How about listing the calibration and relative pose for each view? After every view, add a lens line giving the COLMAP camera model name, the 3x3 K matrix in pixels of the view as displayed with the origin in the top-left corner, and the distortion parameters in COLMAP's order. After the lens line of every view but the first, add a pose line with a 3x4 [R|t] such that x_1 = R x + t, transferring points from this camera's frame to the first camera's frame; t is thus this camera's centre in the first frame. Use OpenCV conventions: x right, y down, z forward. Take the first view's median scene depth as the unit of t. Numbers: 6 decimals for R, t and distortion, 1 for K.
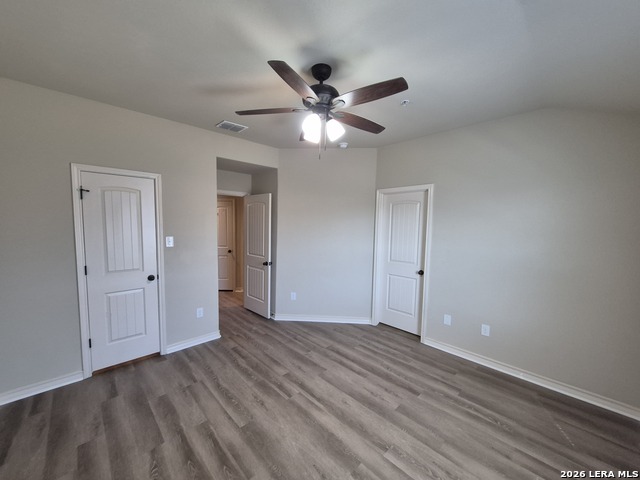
lens RADIAL K [[252.0, 0, 320.0], [0, 252.0, 240.0], [0, 0, 1]] dist [0.001889, 0.000033]
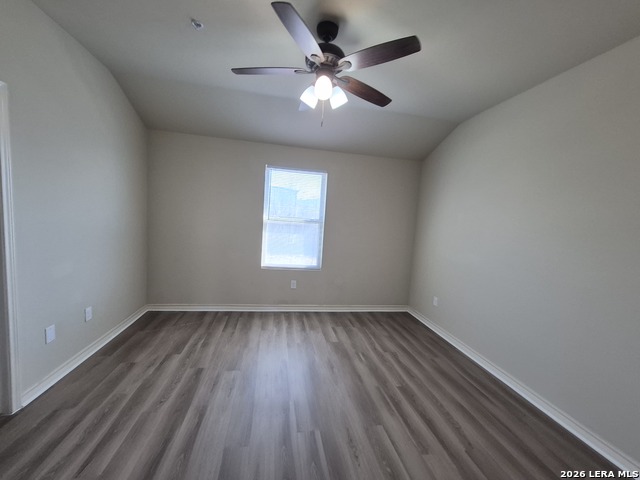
lens RADIAL K [[252.0, 0, 320.0], [0, 252.0, 240.0], [0, 0, 1]] dist [0.001889, 0.000033]
pose [[-0.820685, -0.122036, 0.558196, -0.454938], [-0.041335, 0.987046, 0.155022, -0.038377], [-0.569884, 0.104151, -0.815098, 1.459301]]
